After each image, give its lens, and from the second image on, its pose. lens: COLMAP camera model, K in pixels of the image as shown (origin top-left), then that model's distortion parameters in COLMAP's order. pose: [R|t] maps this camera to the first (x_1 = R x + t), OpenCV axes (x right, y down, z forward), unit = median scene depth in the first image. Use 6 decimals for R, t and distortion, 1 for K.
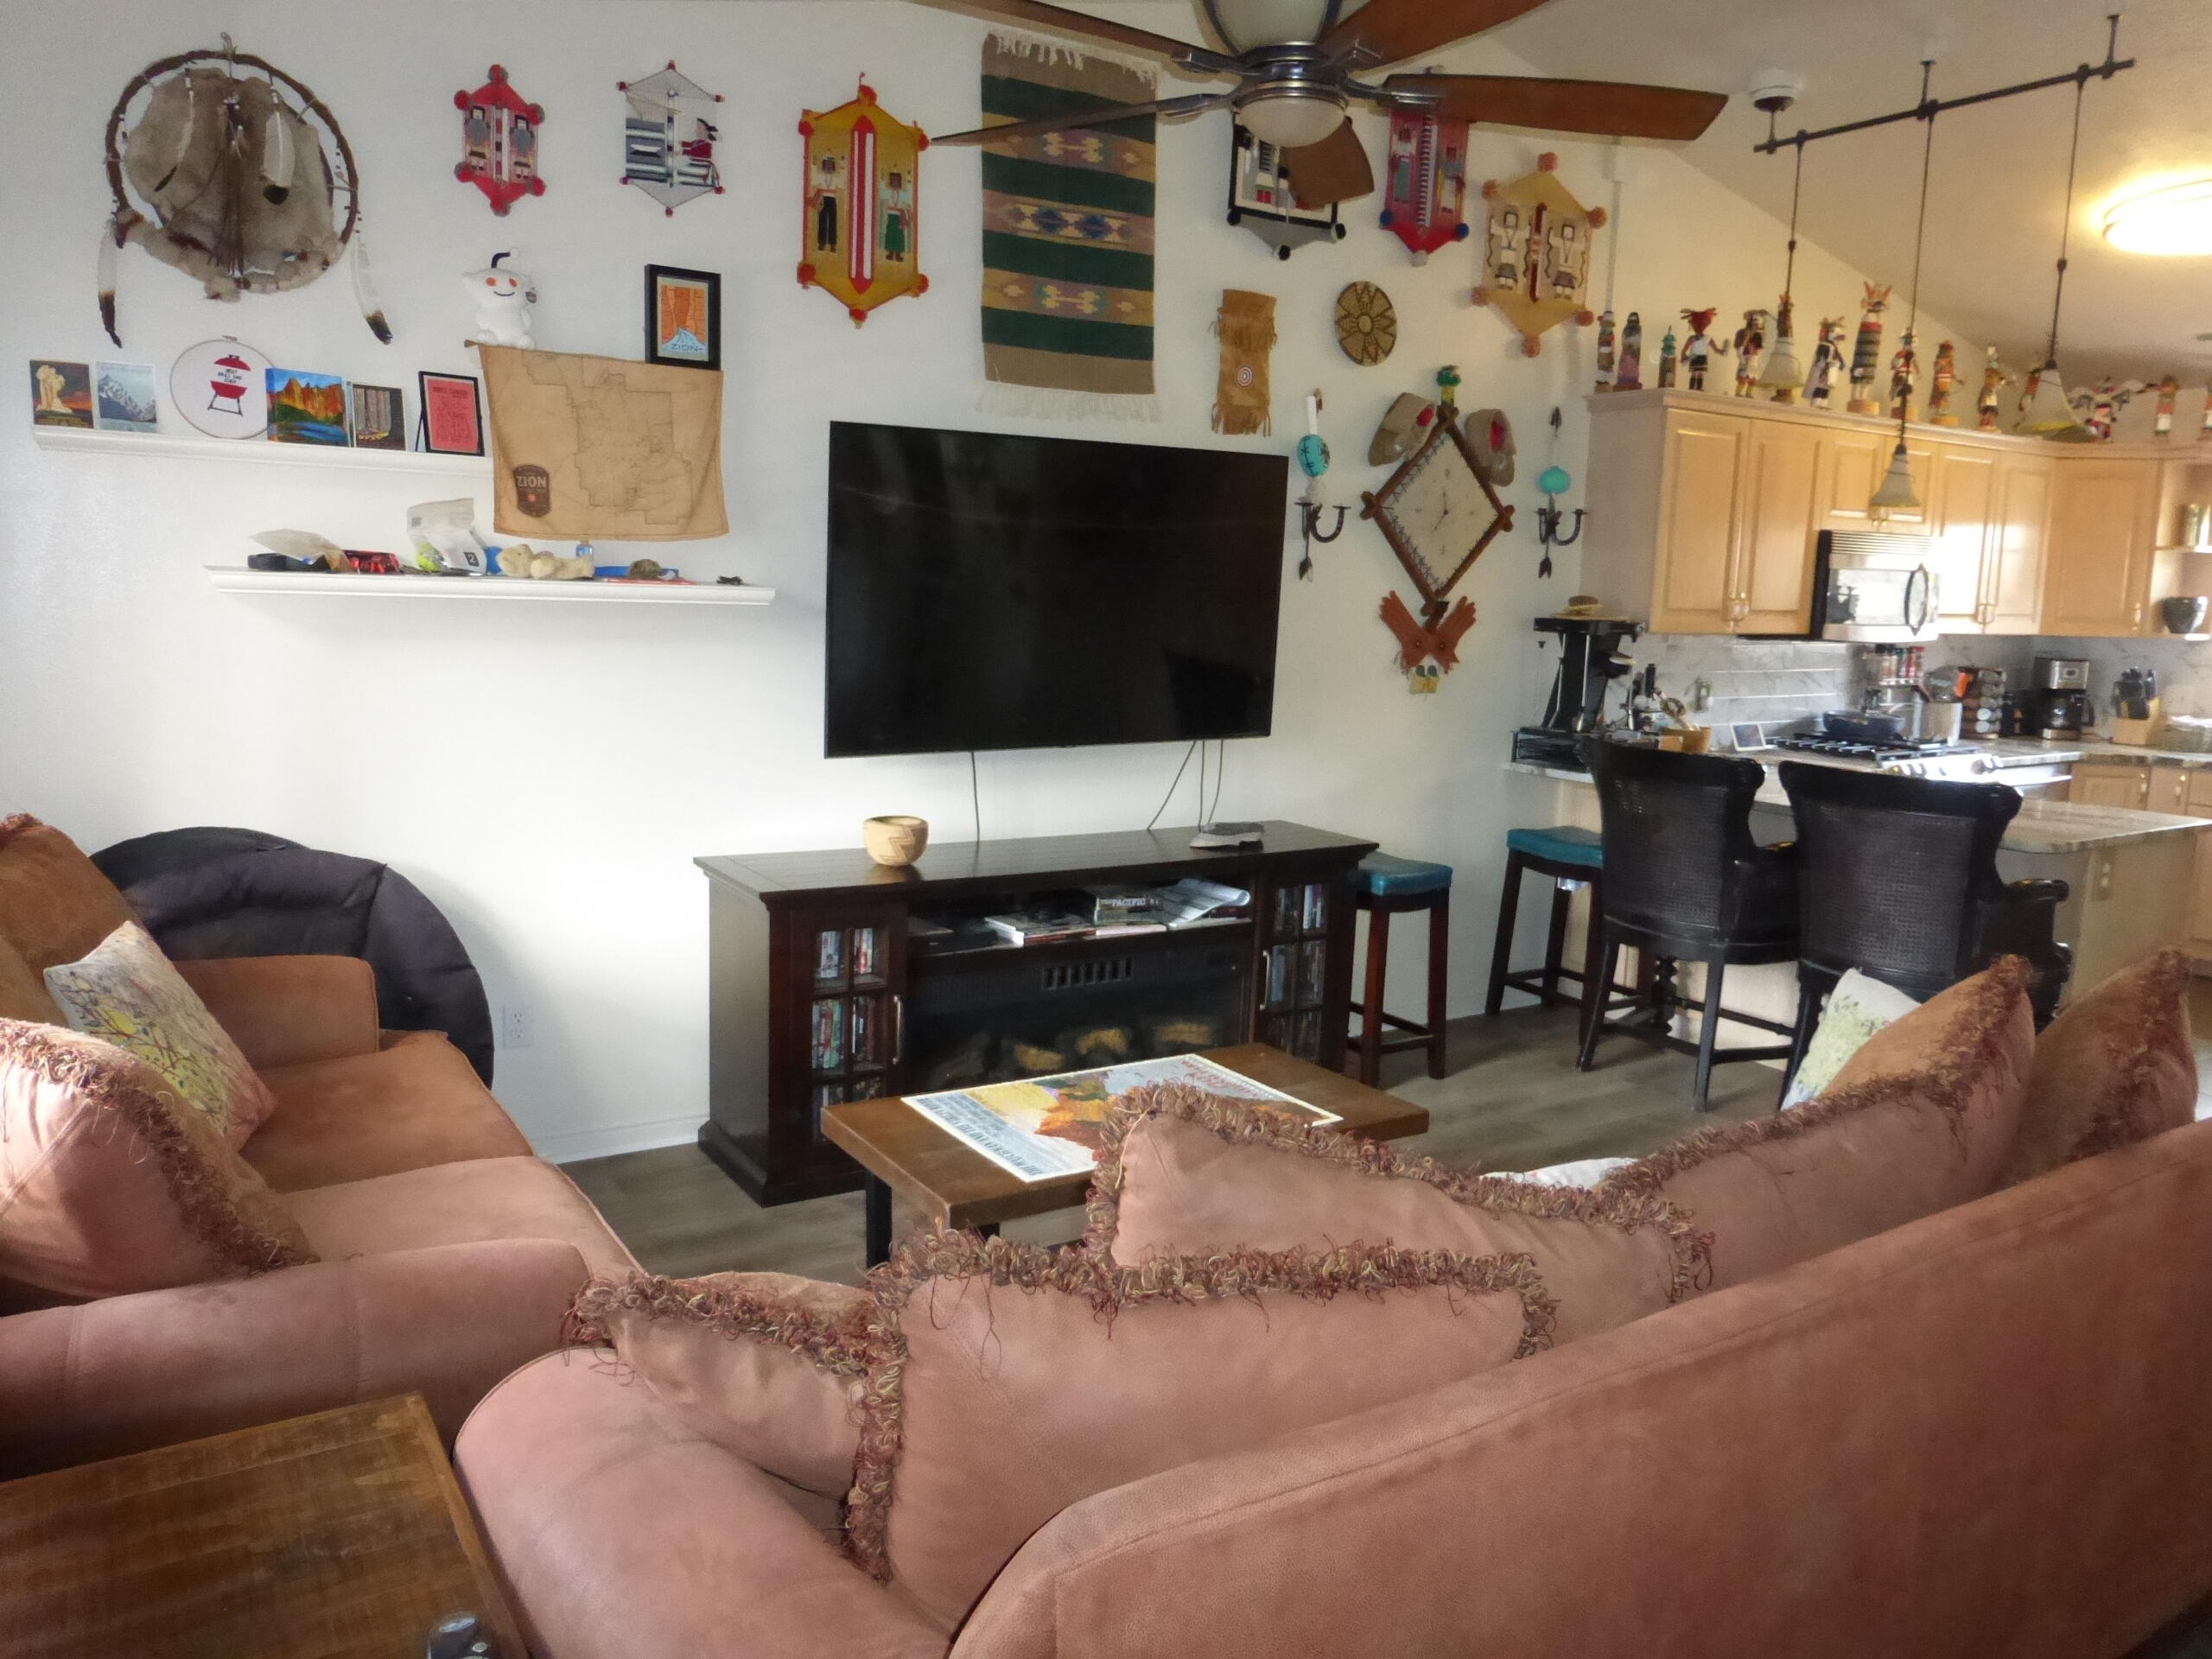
lens RADIAL K [[1605.6, 0, 1101.3], [0, 1605.6, 847.4], [0, 0, 1]] dist [-0.017807, 0.000821]
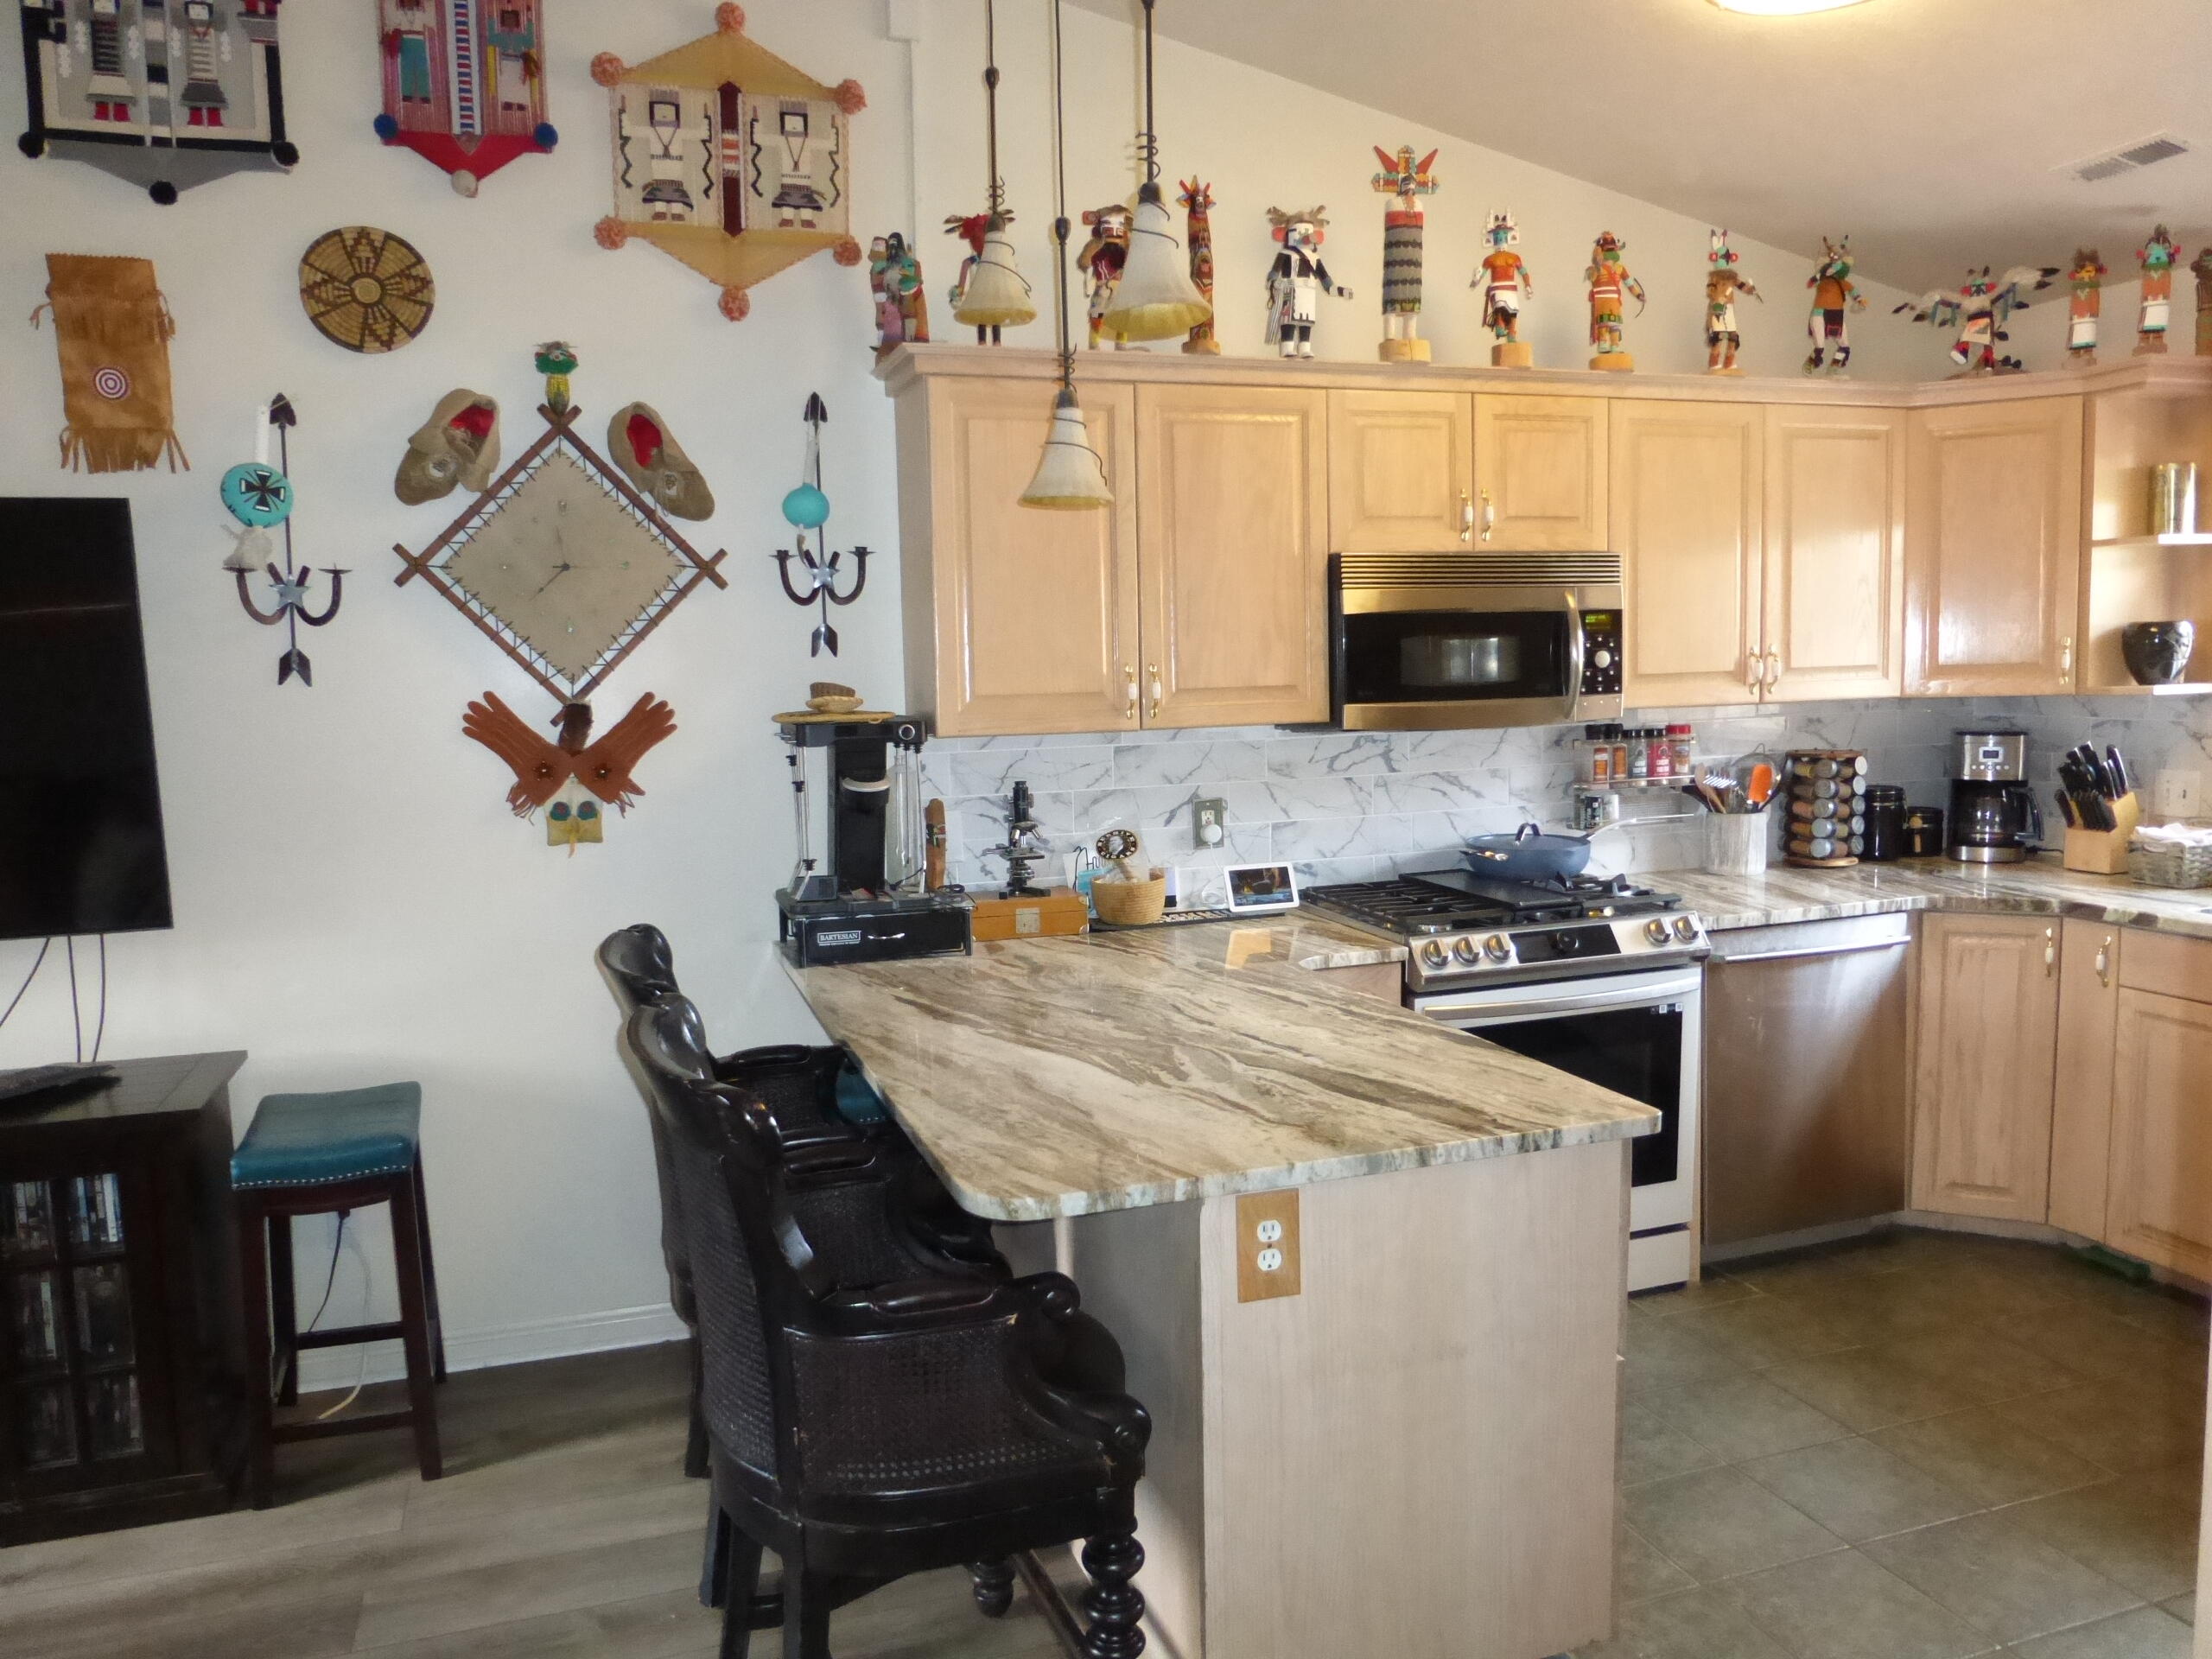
lens RADIAL K [[1605.6, 0, 1106.1], [0, 1605.6, 846.1], [0, 0, 1]] dist [-0.017807, 0.000821]
pose [[0.966038, -0.025313, -0.257156, 0.654594], [0.009130, 0.997912, -0.063934, -0.059022], [0.258237, 0.059415, 0.964253, 0.489876]]
